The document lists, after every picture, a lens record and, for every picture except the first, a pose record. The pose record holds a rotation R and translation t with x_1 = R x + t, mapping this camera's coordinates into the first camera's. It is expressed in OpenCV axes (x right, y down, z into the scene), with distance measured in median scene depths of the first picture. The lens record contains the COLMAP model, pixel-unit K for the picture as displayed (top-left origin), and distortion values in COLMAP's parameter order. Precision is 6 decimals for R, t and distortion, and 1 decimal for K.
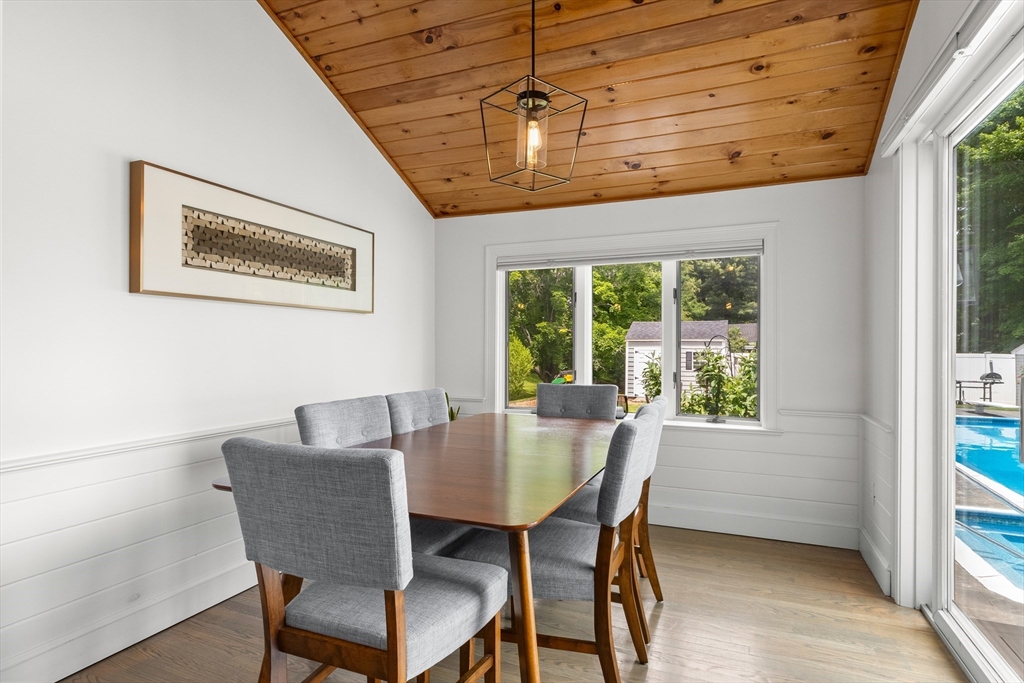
lens RADIAL K [[549.1, 0, 514.8], [0, 549.1, 345.7], [0, 0, 1]] dist [0.004979, 0.000354]
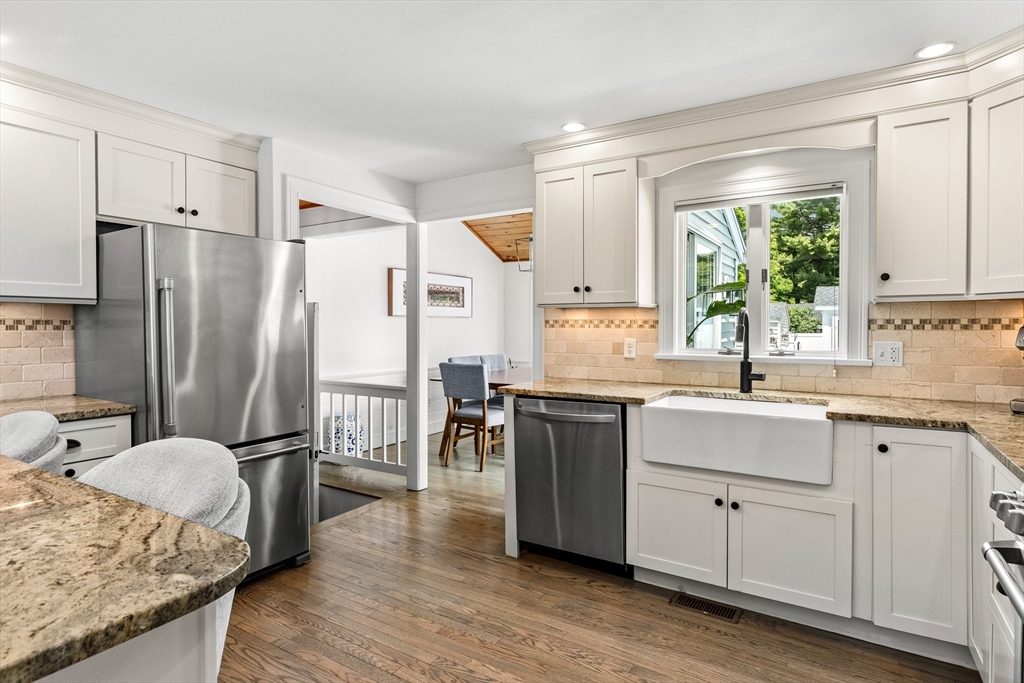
lens RADIAL K [[558.4, 0, 511.1], [0, 558.4, 335.9], [0, 0, 1]] dist [0.000218, 0.000088]
pose [[0.987726, 0.000675, -0.156197, 0.174254], [0.002769, 0.999758, 0.021831, -0.030298], [0.156174, -0.021995, 0.987485, -0.856048]]
